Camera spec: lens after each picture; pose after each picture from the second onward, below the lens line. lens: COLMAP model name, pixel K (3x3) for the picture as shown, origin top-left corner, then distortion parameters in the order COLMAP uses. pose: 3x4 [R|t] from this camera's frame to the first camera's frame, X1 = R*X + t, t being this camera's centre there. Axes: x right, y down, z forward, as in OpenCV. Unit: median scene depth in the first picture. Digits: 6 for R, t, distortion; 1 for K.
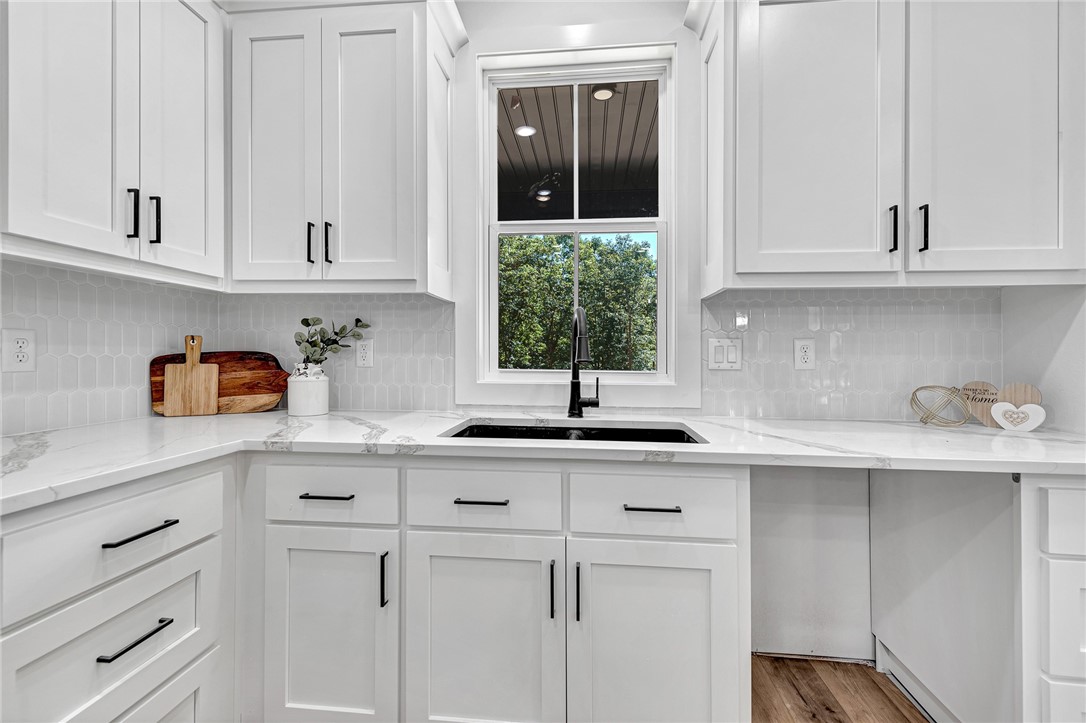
lens RADIAL K [[433.3, 0, 541.3], [0, 433.3, 351.8], [0, 0, 1]] dist [0.013350, -0.002923]
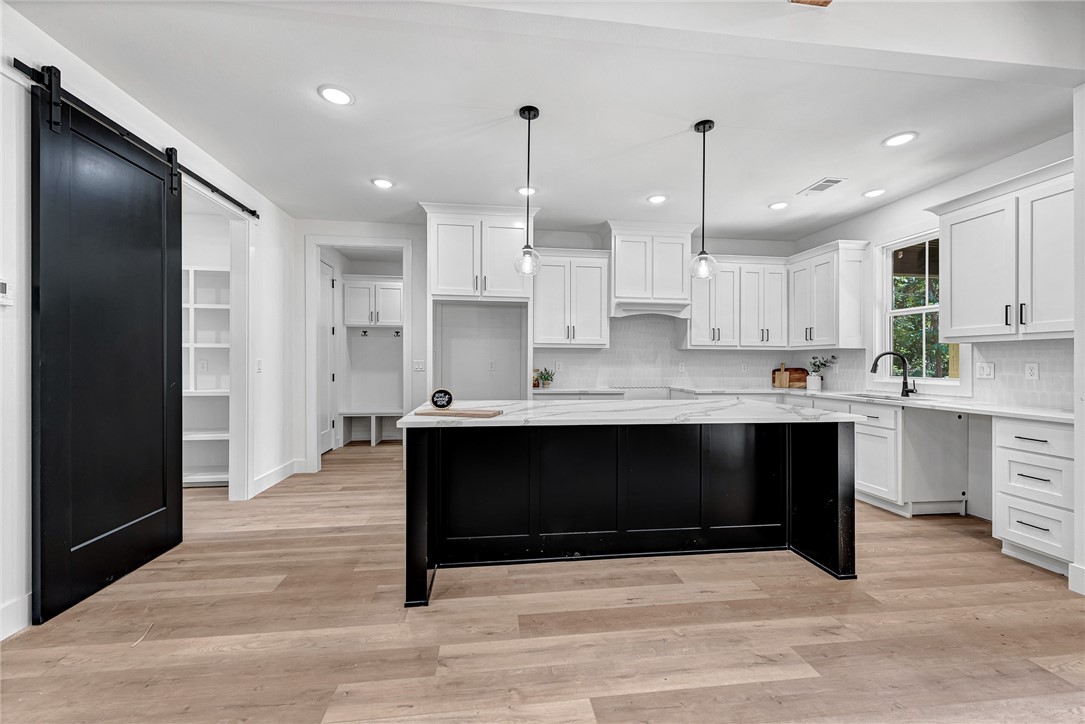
lens RADIAL K [[432.9, 0, 546.6], [0, 432.9, 362.5], [0, 0, 1]] dist [0.013350, -0.002923]
pose [[0.223176, -0.007228, -0.974751, 1.958676], [-0.000667, 0.999971, -0.007568, -0.015232], [0.974778, 0.002339, 0.223165, -1.431196]]
